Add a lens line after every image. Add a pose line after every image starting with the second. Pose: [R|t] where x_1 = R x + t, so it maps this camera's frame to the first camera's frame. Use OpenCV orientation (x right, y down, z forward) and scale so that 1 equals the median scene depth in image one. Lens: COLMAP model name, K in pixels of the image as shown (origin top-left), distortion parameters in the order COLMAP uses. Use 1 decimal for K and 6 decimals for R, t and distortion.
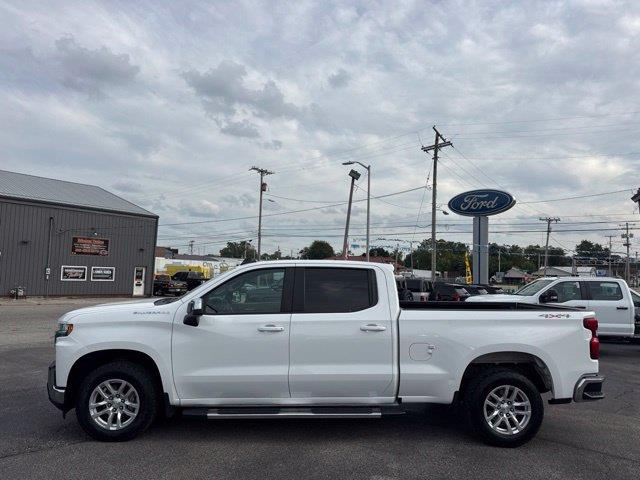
lens RADIAL K [[444.4, 0, 320.0], [0, 444.4, 240.0], [0, 0, 1]] dist [0.059274, -0.094014]
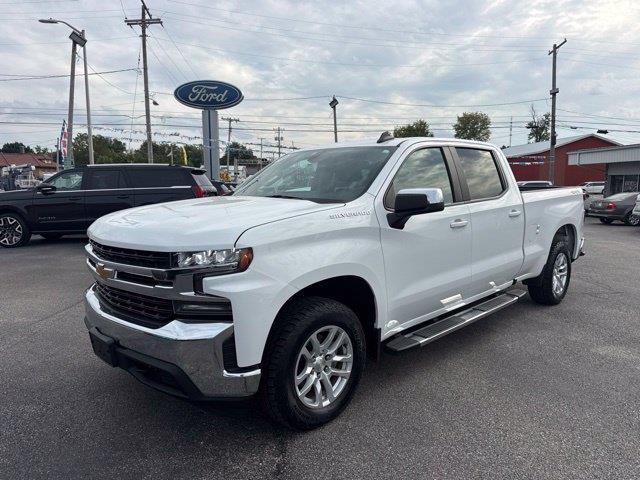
lens RADIAL K [[444.4, 0, 320.0], [0, 444.4, 240.0], [0, 0, 1]] dist [0.059274, -0.094014]
pose [[0.749222, -0.111763, 0.652821, -0.125475], [-0.036689, 0.977143, 0.209394, 0.010890], [-0.661302, -0.180834, 0.727996, 0.088837]]
